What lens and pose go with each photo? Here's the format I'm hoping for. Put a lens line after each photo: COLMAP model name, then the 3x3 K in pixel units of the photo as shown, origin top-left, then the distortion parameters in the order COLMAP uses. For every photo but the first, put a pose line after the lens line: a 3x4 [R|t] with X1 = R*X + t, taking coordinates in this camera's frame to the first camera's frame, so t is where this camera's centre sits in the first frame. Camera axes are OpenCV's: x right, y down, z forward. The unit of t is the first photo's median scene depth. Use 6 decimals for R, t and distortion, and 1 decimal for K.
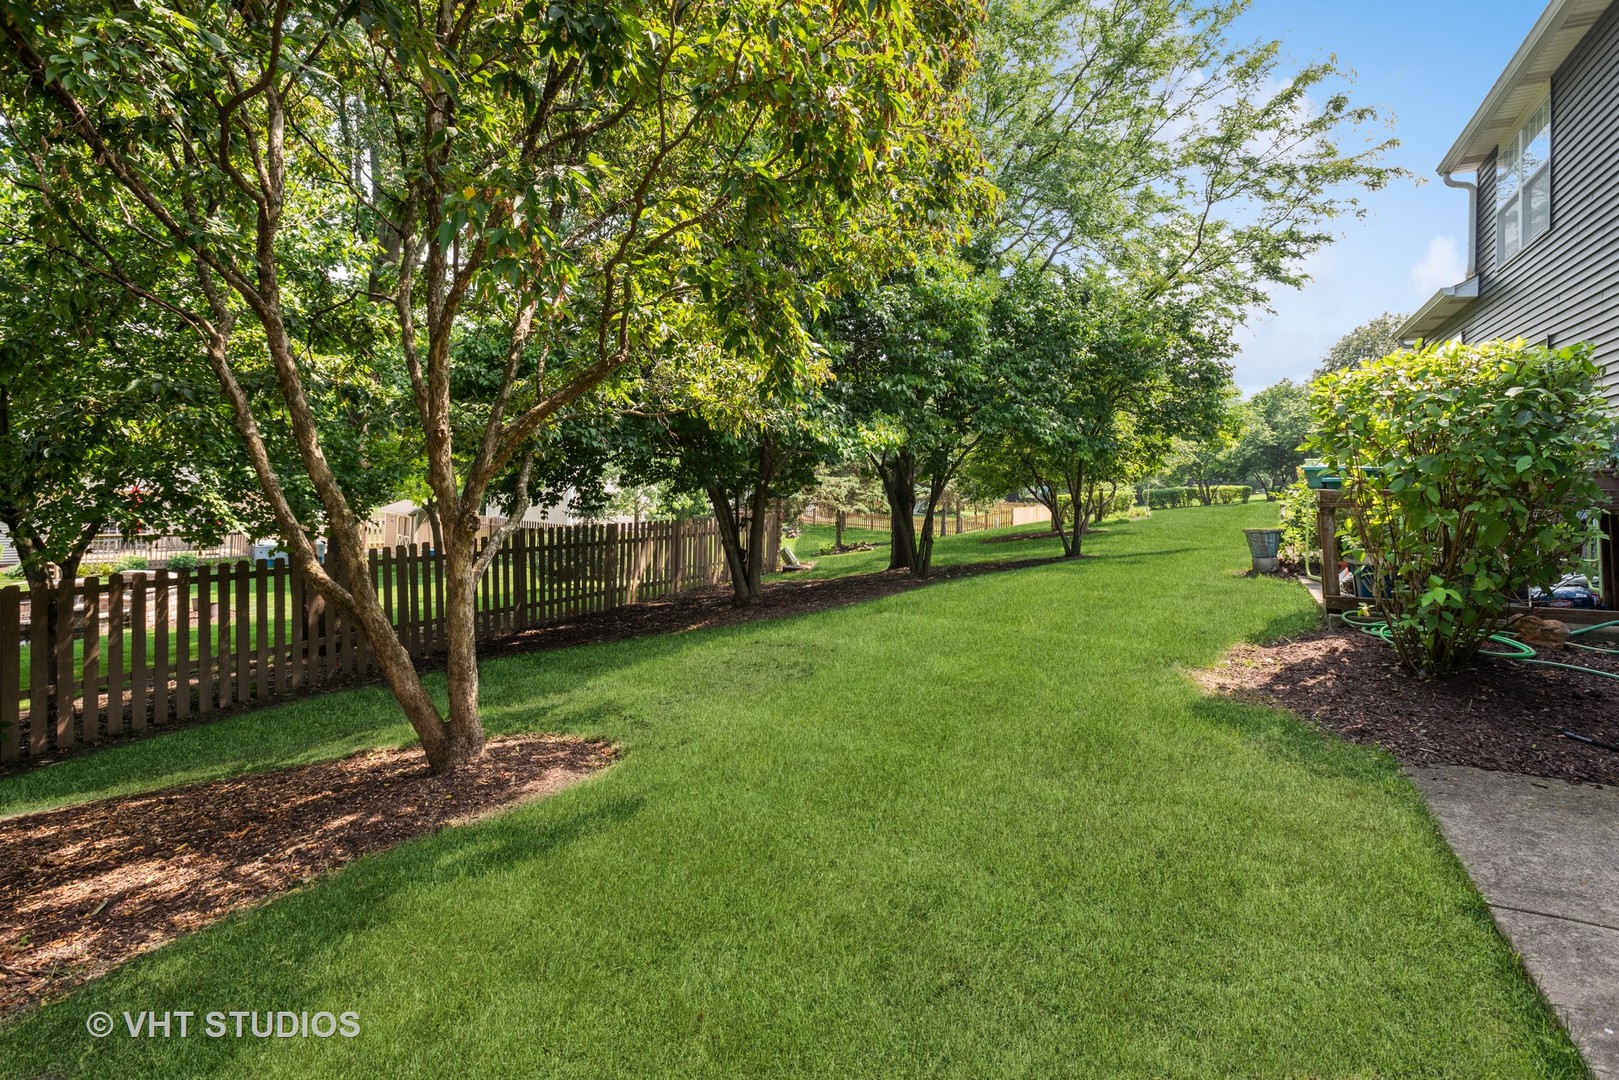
lens RADIAL K [[783.0, 0, 798.3], [0, 783.0, 479.2], [0, 0, 1]] dist [0.015933, -0.002968]
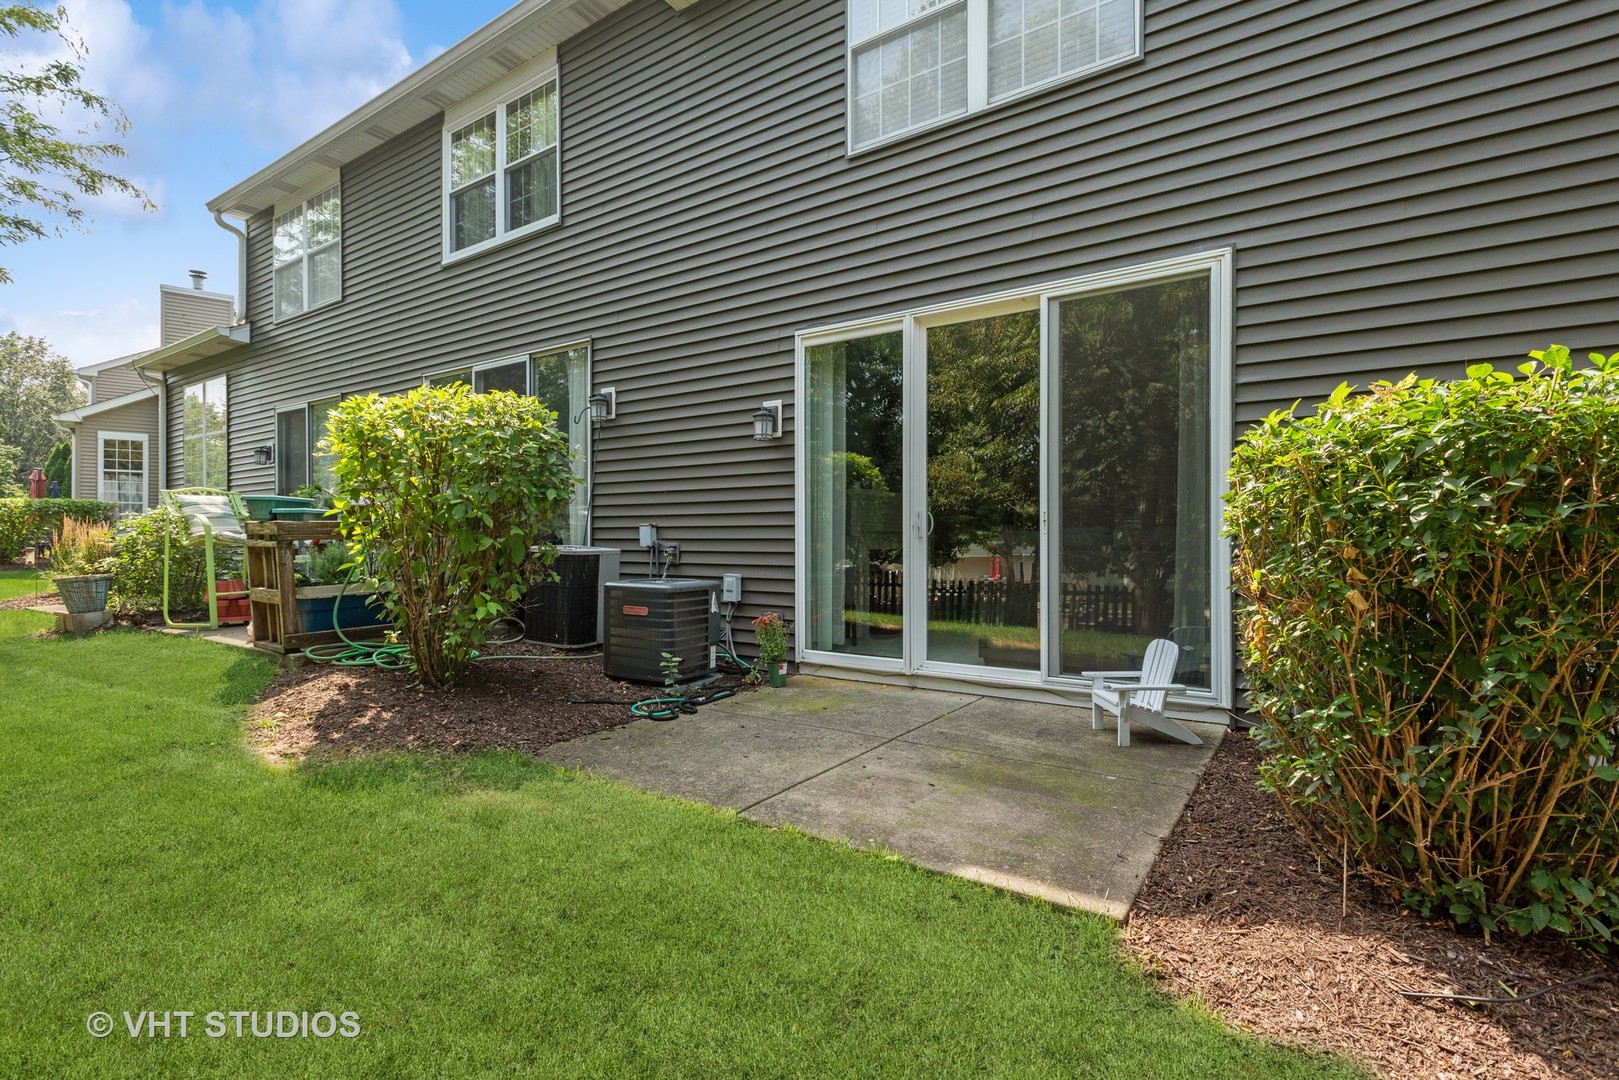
lens RADIAL K [[783.0, 0, 807.9], [0, 783.0, 539.7], [0, 0, 1]] dist [0.015933, -0.002968]
pose [[0.134945, -0.016140, 0.990722, -0.076839], [-0.001344, 0.999863, 0.016472, 0.009687], [-0.990852, -0.003554, 0.134905, 0.130332]]
